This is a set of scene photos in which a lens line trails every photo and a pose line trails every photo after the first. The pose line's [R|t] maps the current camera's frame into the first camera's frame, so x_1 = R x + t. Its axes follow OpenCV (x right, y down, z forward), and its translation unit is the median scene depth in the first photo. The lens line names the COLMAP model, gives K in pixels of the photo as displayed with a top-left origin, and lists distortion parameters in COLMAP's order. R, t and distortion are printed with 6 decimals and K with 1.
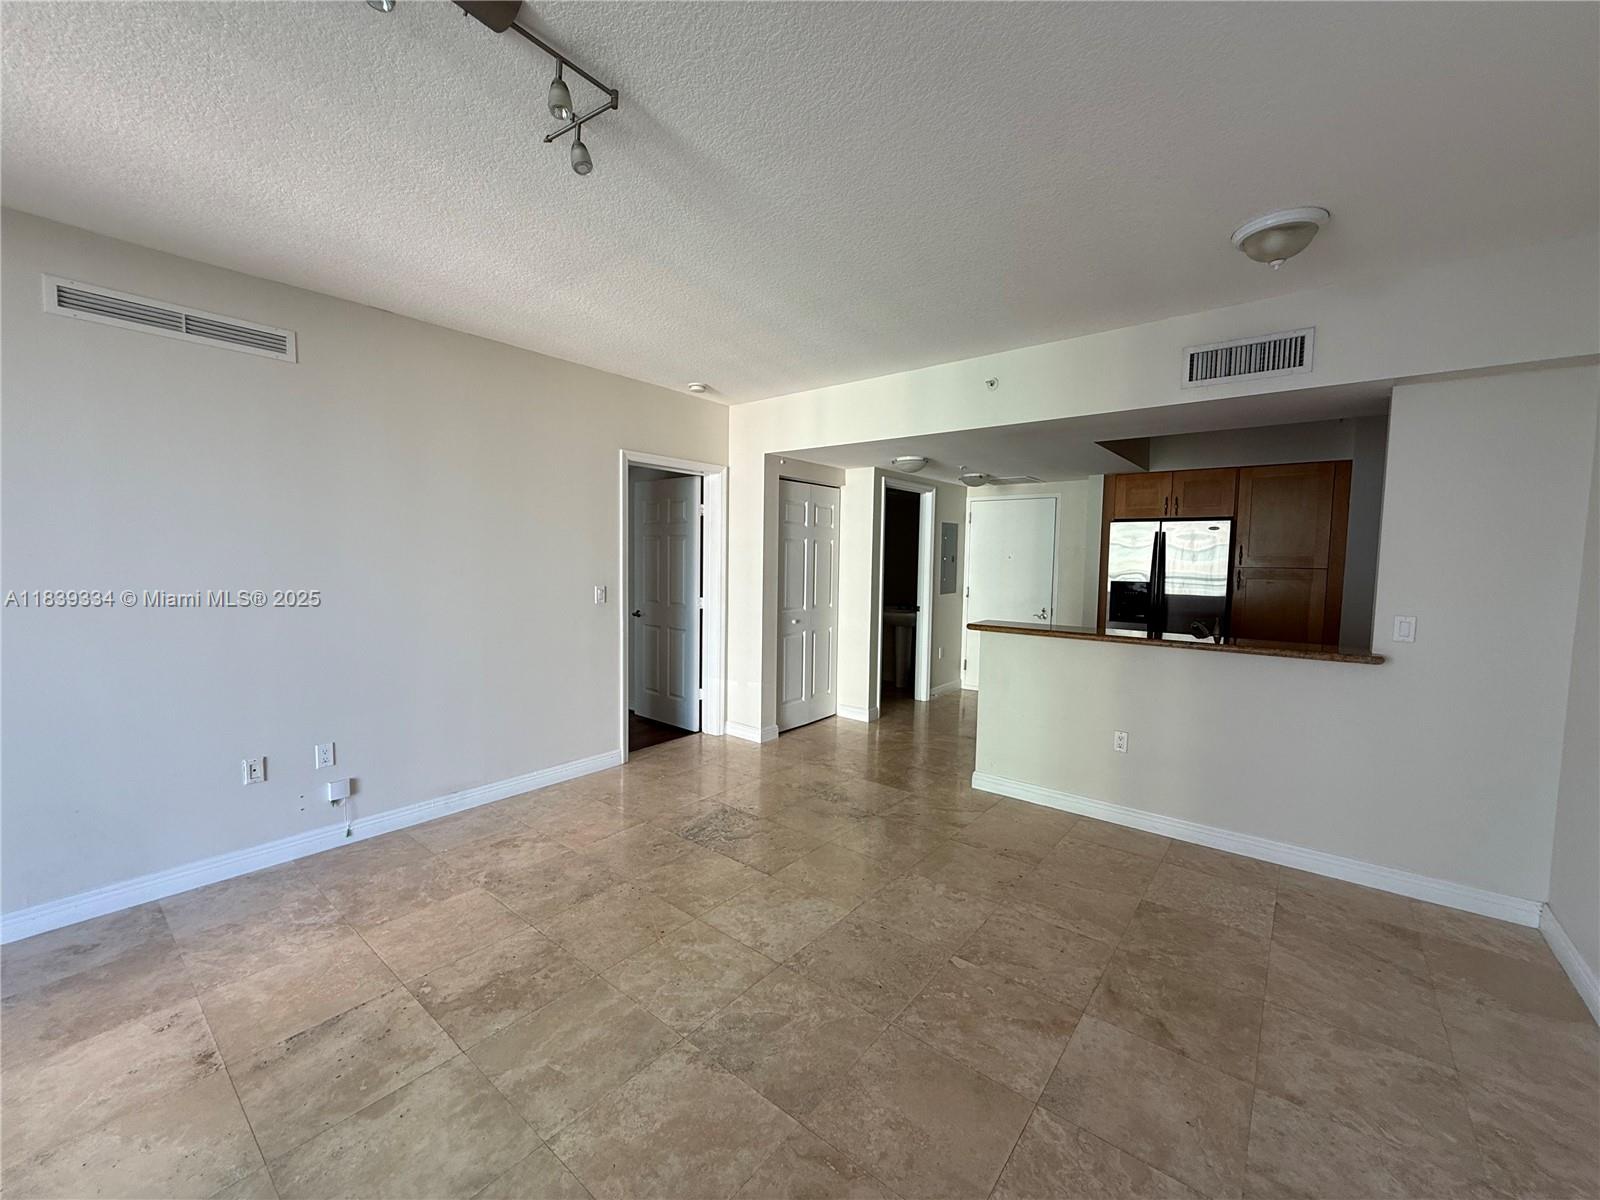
lens RADIAL K [[635.9, 0, 797.3], [0, 635.9, 602.8], [0, 0, 1]] dist [0.001373, -0.000184]
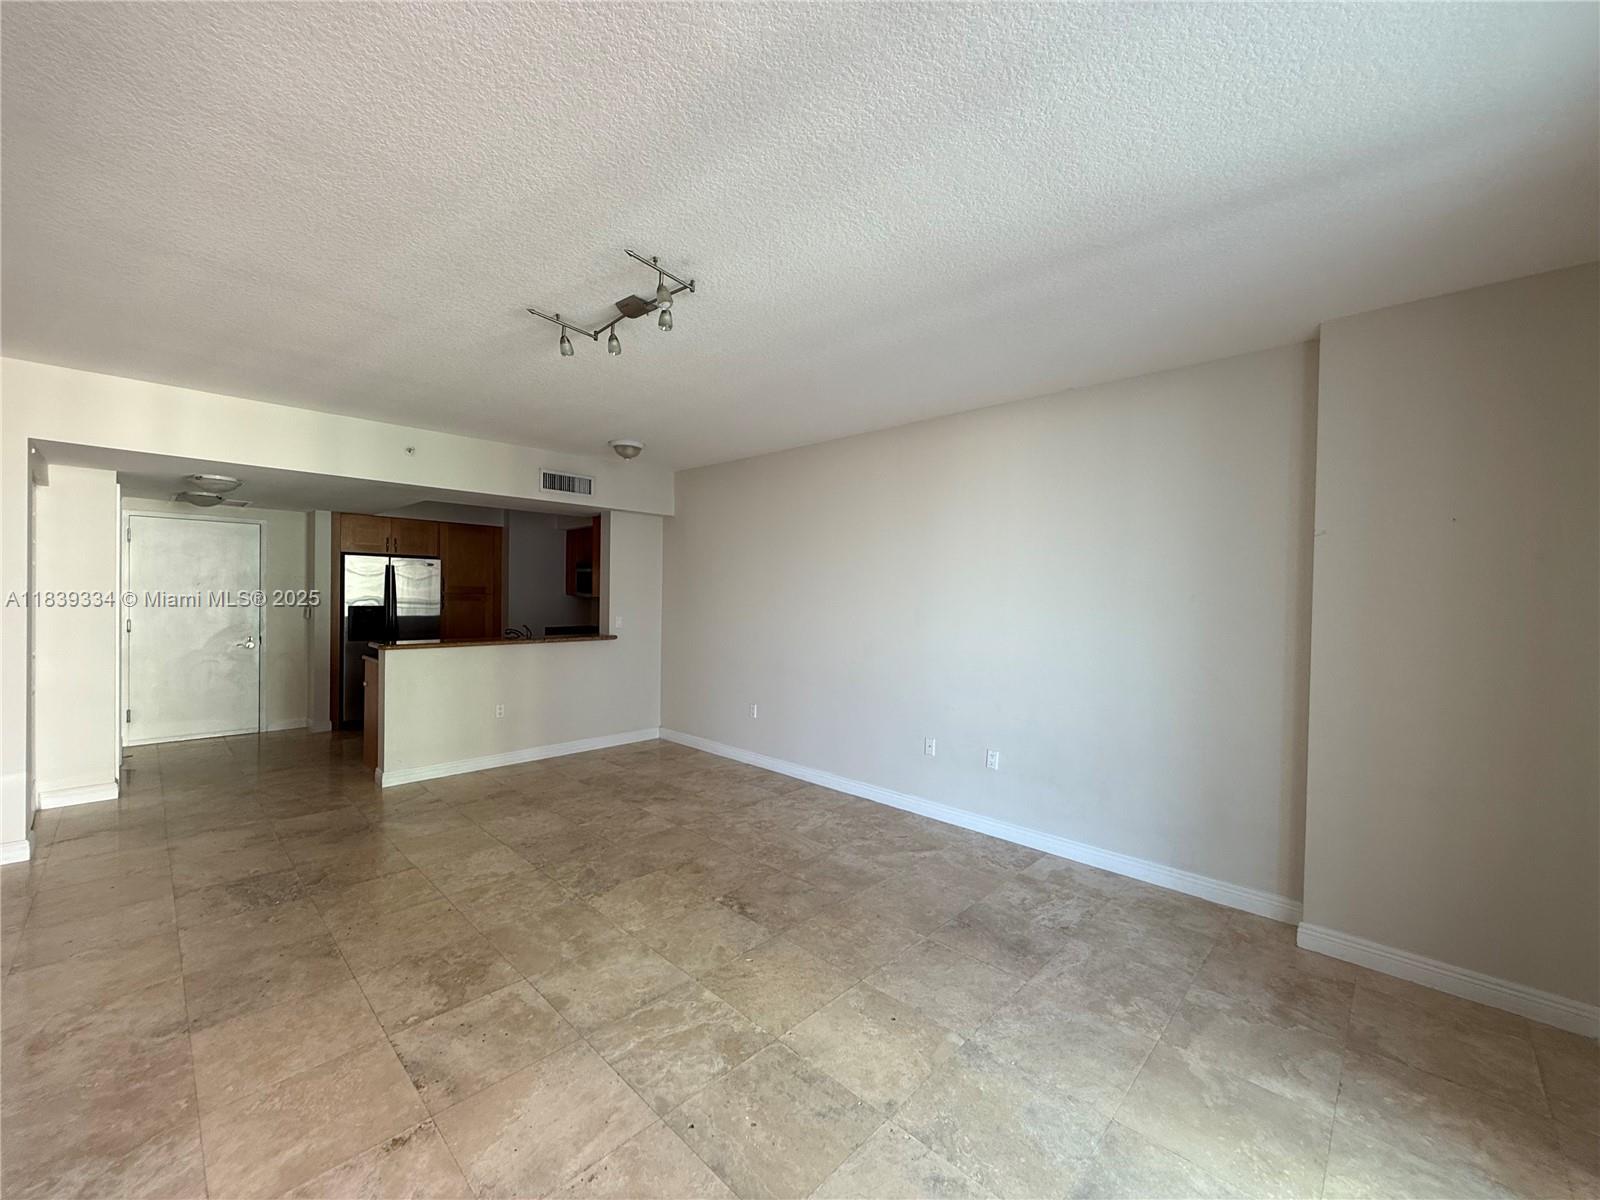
lens RADIAL K [[635.9, 0, 796.1], [0, 635.9, 601.3], [0, 0, 1]] dist [0.001373, -0.000184]
pose [[0.087510, -0.024119, 0.995872, -1.236464], [0.058530, 0.998104, 0.019030, -0.037738], [-0.994443, 0.056623, 0.088755, 0.207175]]
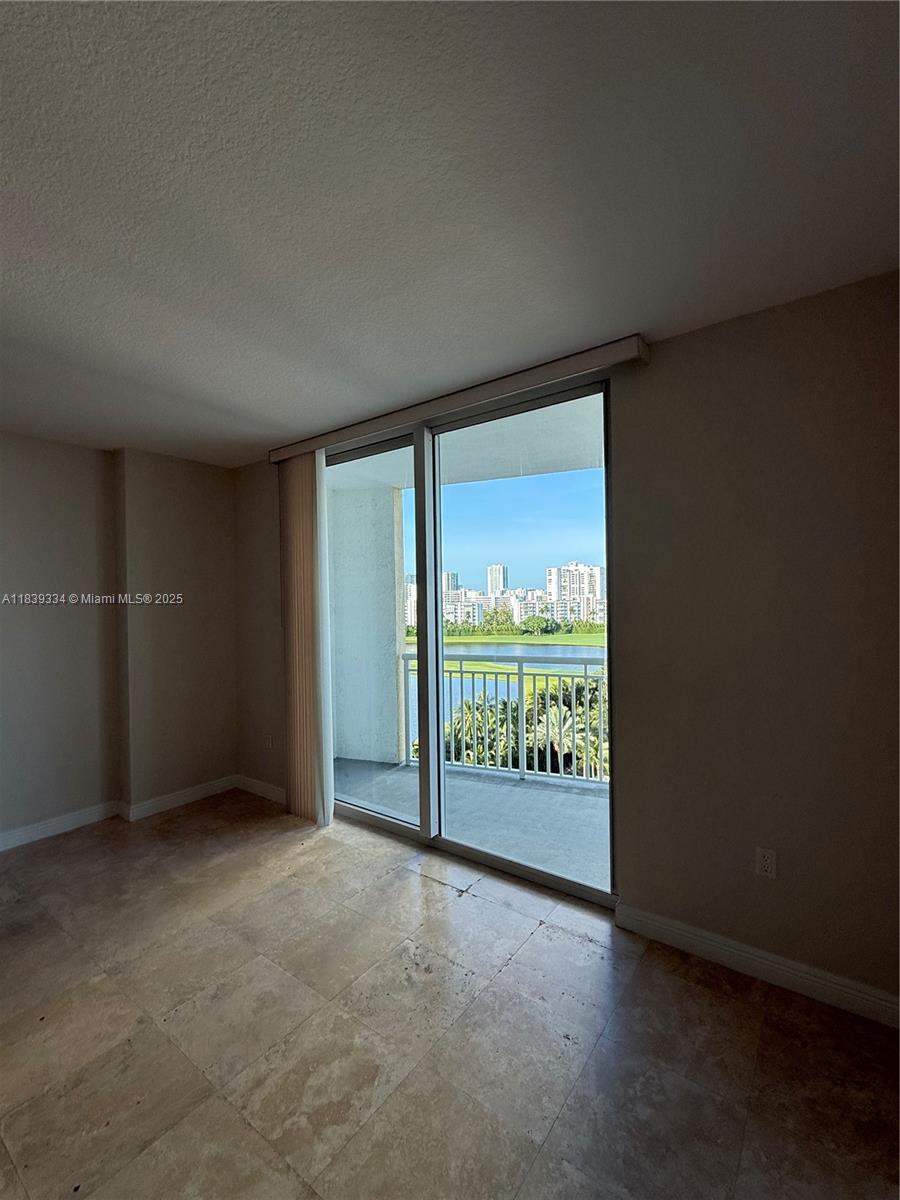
lens RADIAL K [[518.0, 0, 441.7], [0, 518.0, 606.6], [0, 0, 1]] dist [0.010285, -0.003525]
pose [[-0.999596, 0.003102, -0.028267, -0.949434], [0.000604, 0.996125, 0.087946, -0.111266], [0.028430, 0.087893, -0.995724, 0.887828]]
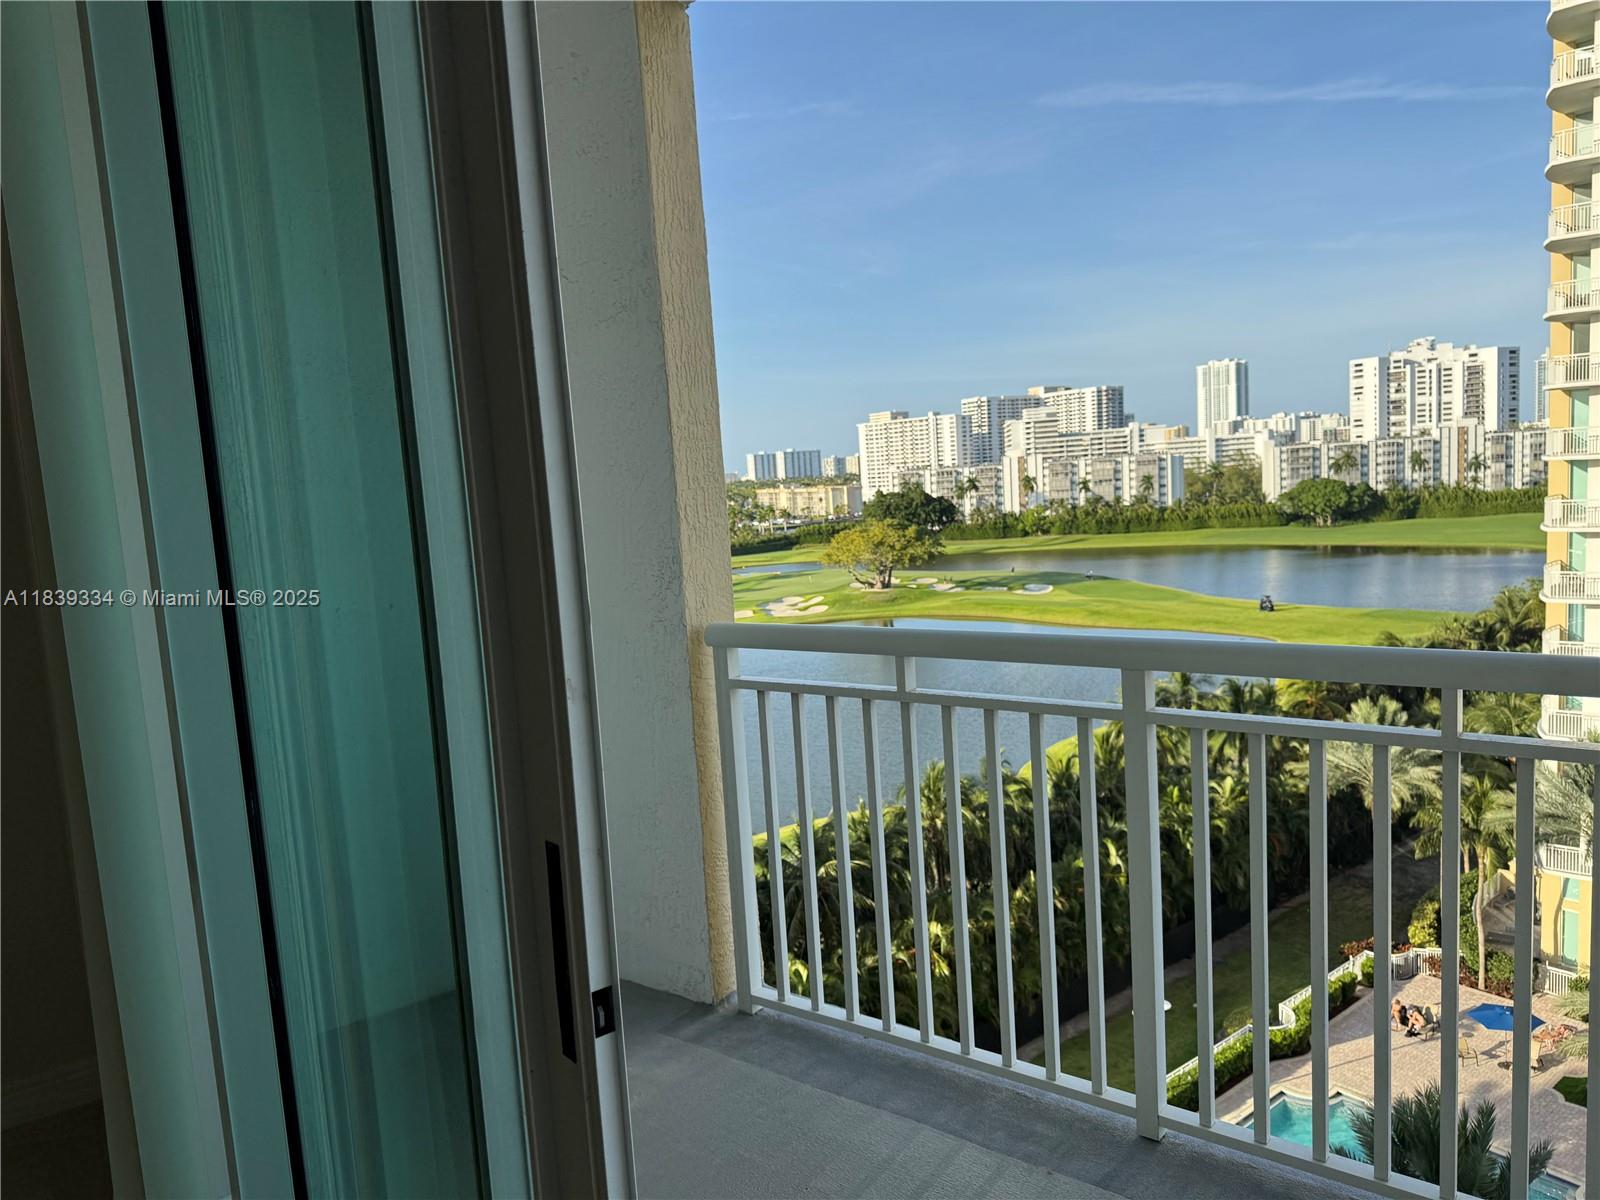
lens RADIAL K [[1121.7, 0, 786.9], [0, 1121.7, 605.6], [0, 0, 1]] dist [0.065493, -0.078538]
pose [[-0.972725, 0.019902, 0.231108, -1.205277], [0.066162, 0.978729, 0.194193, -0.007653], [-0.222327, 0.204187, -0.953351, 0.063817]]
